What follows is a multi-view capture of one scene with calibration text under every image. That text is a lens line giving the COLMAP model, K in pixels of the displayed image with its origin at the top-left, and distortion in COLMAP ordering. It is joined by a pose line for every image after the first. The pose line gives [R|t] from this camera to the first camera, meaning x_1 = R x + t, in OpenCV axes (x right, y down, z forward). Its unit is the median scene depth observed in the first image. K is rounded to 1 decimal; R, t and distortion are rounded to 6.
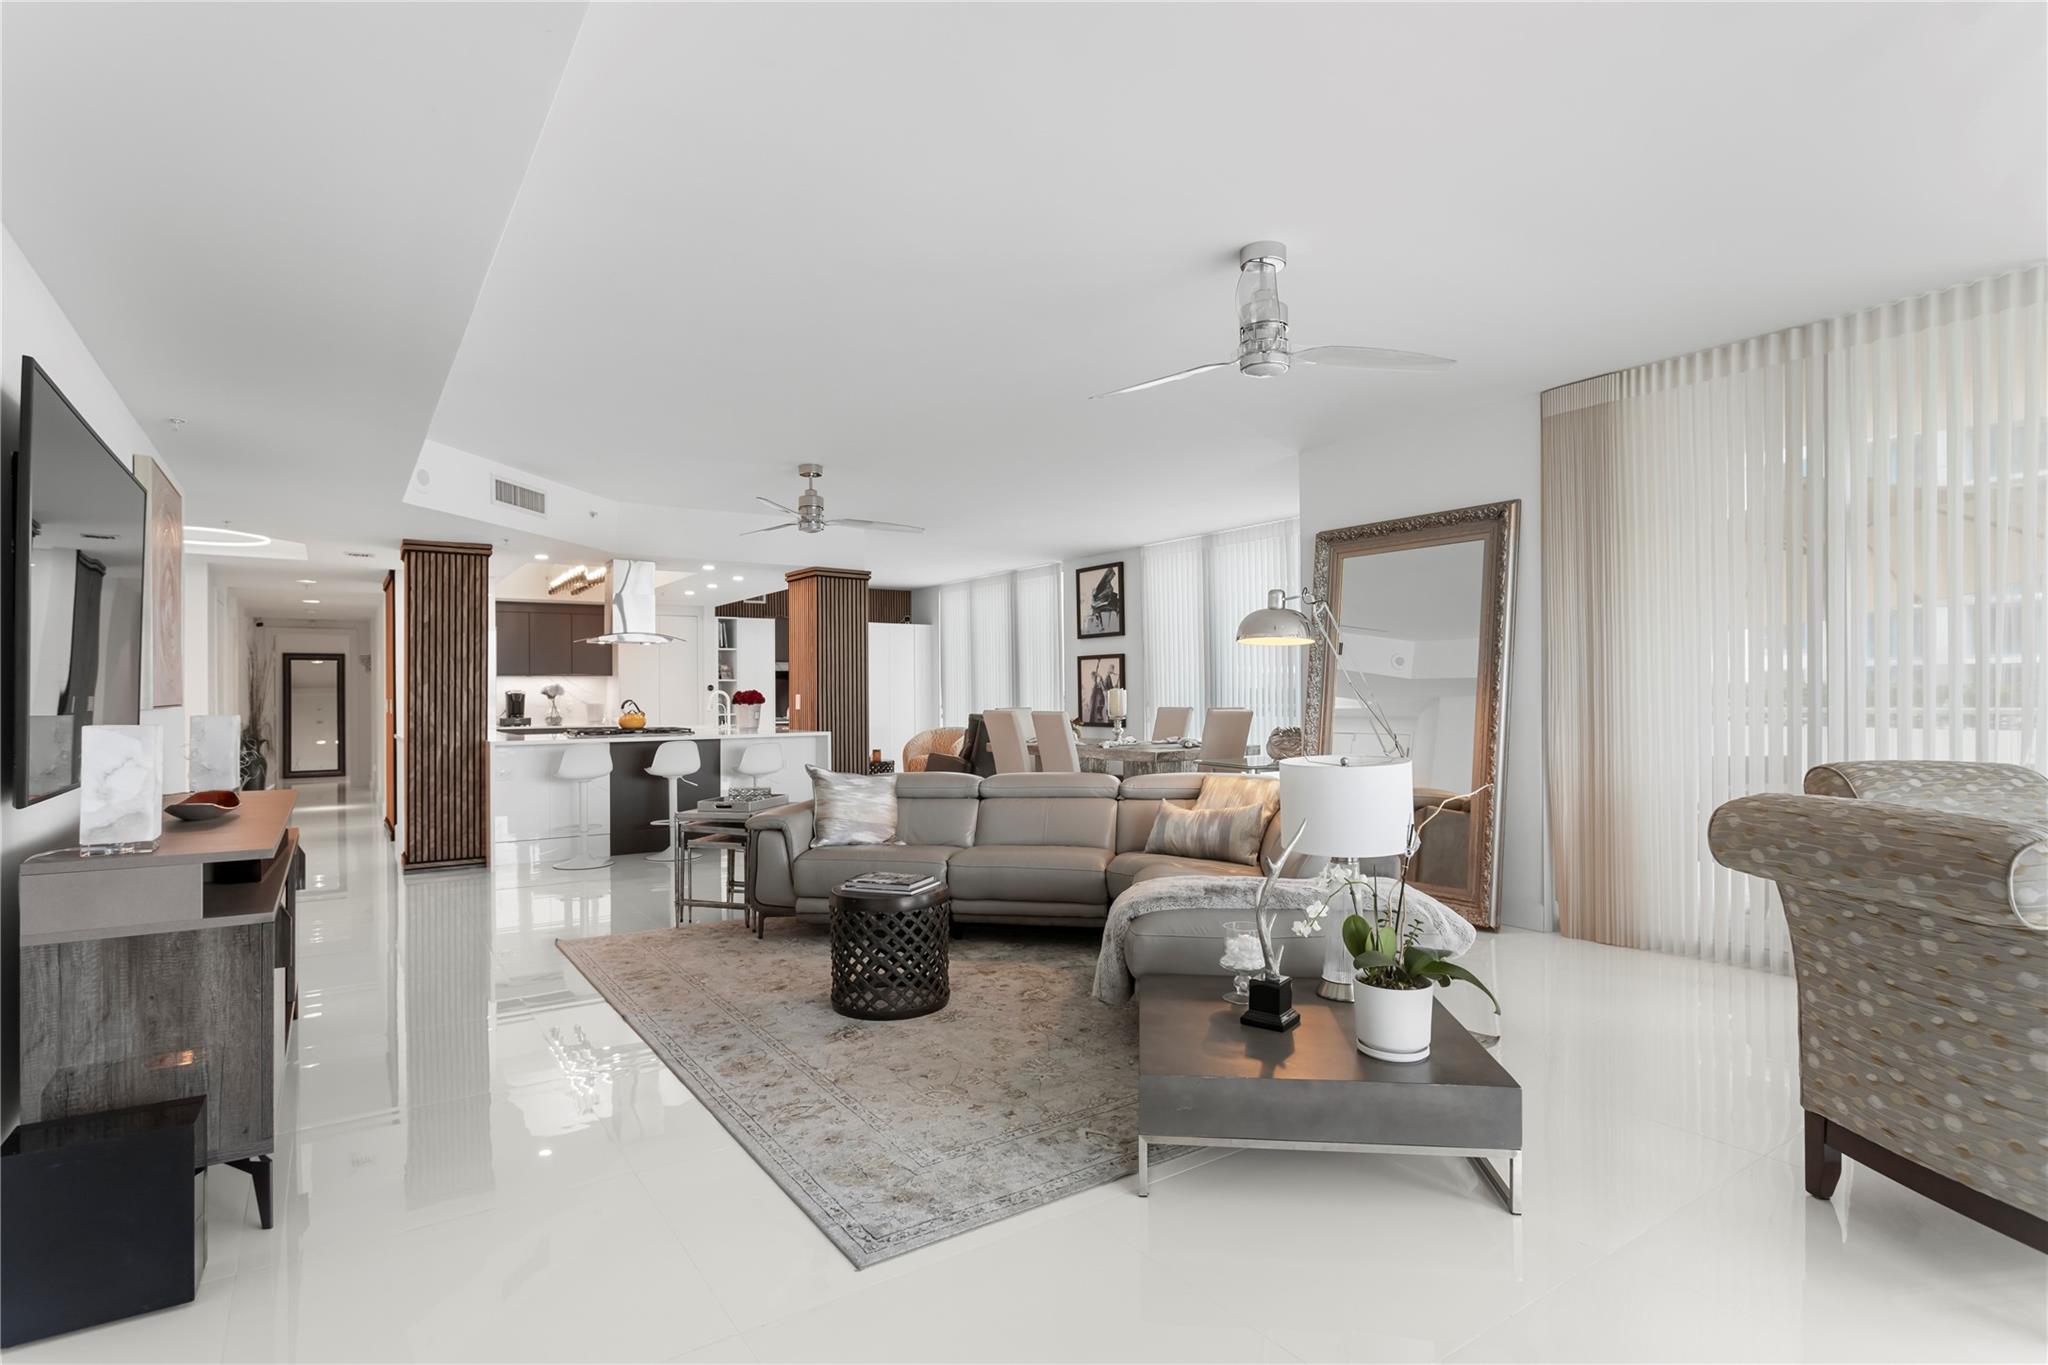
lens RADIAL K [[1036.0, 0, 1024.0], [0, 1036.0, 682.5], [0, 0, 1]] dist [-0.002252, -0.000184]
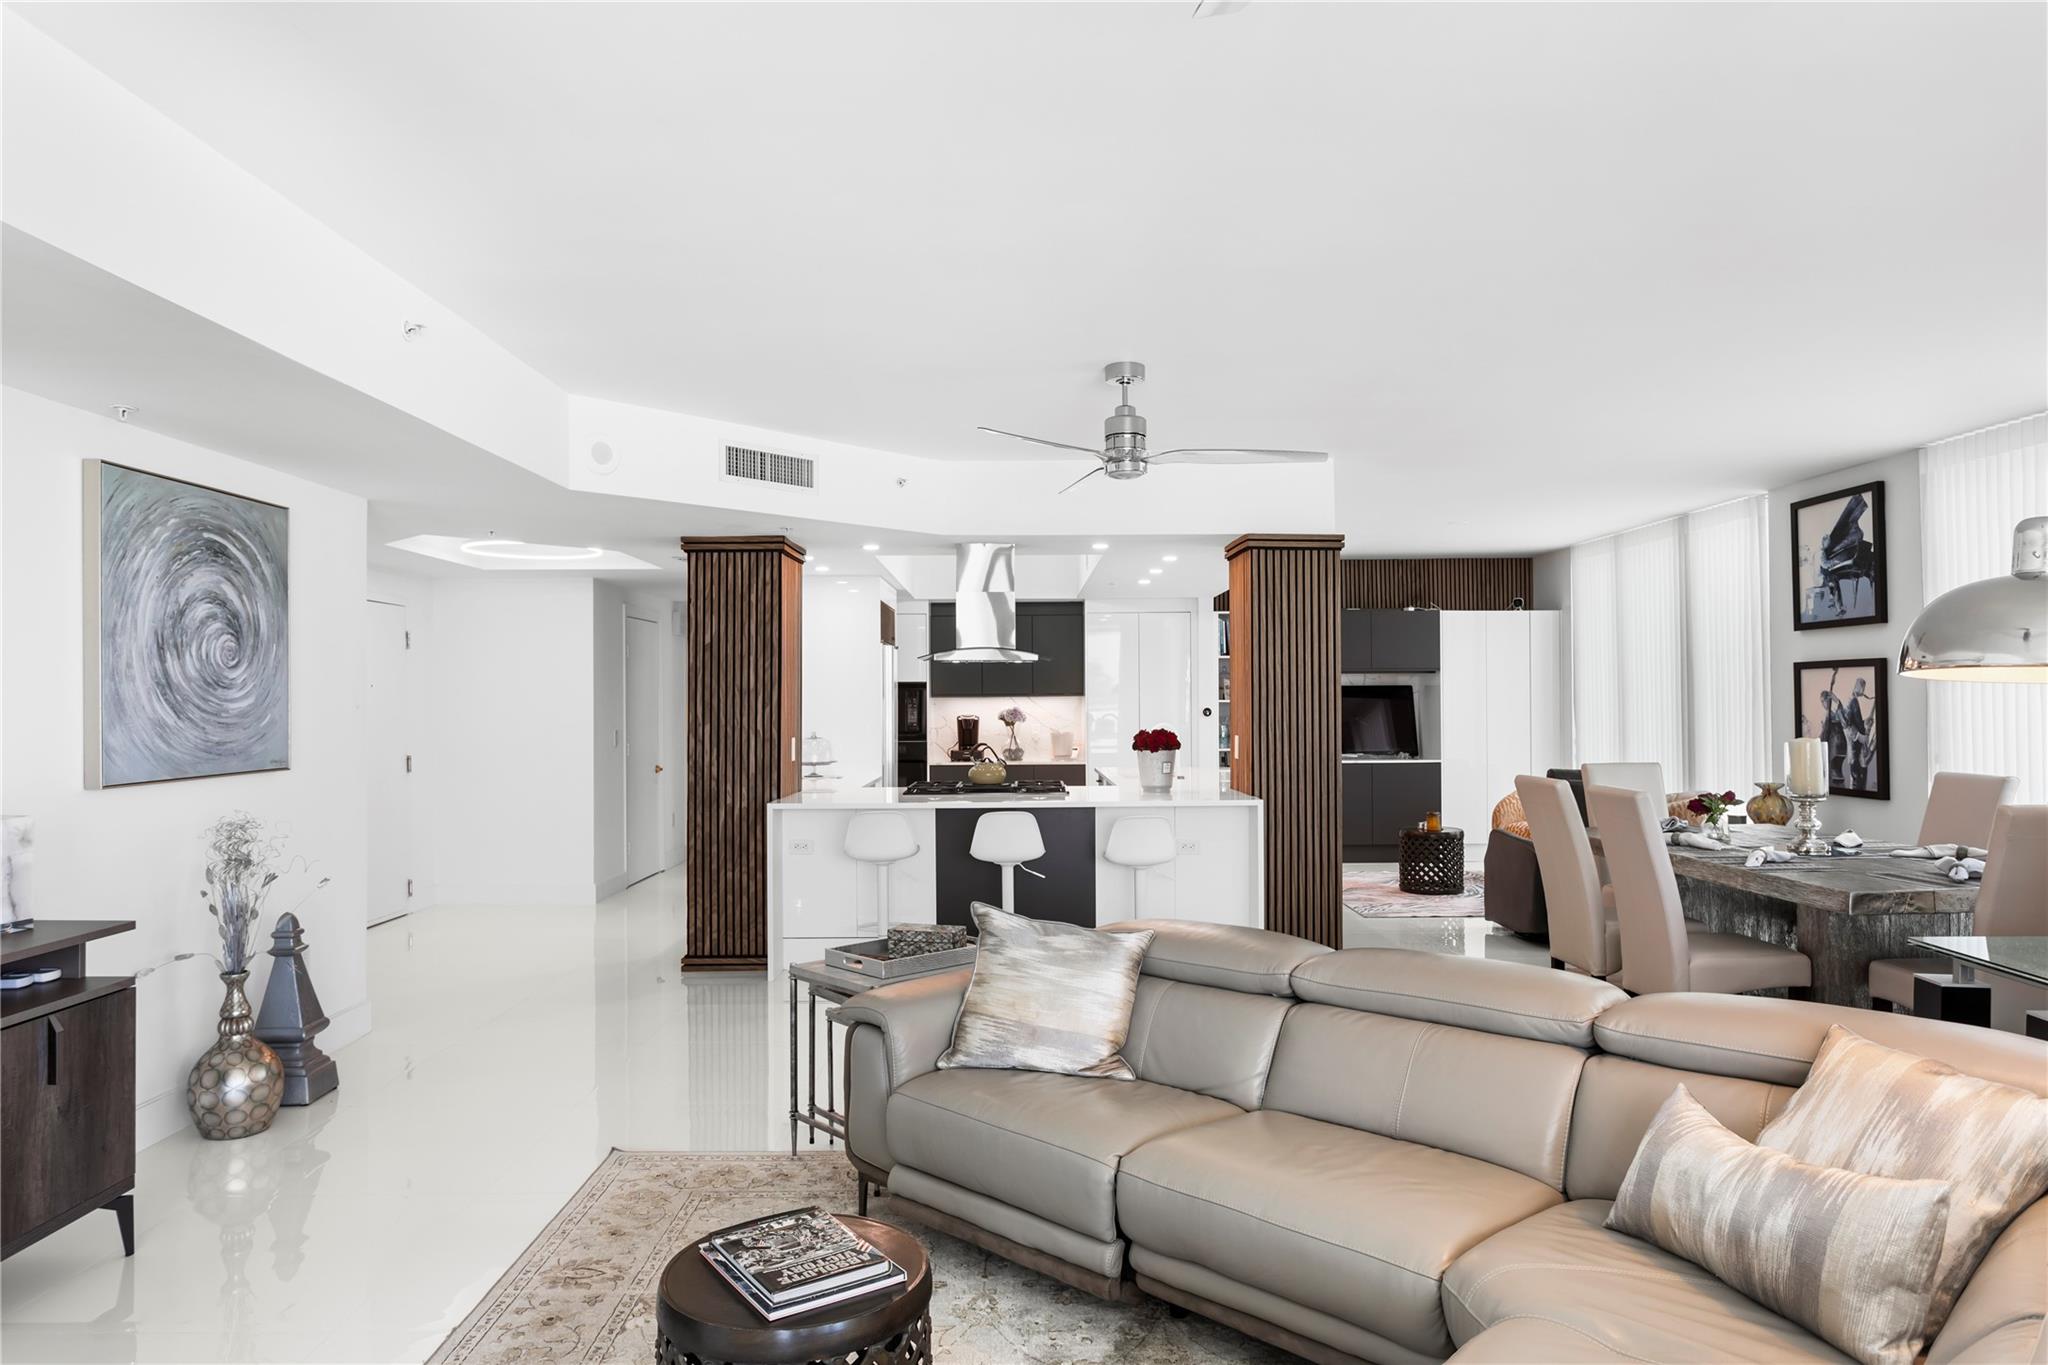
lens RADIAL K [[1285.9, 0, 1024.0], [0, 1285.9, 682.5], [0, 0, 1]] dist [-0.005024, 0.001136]
pose [[0.830677, -0.005003, -0.556733, 0.095026], [0.006324, 0.999980, 0.000450, -0.018453], [0.556719, -0.003894, 0.830691, 0.224265]]
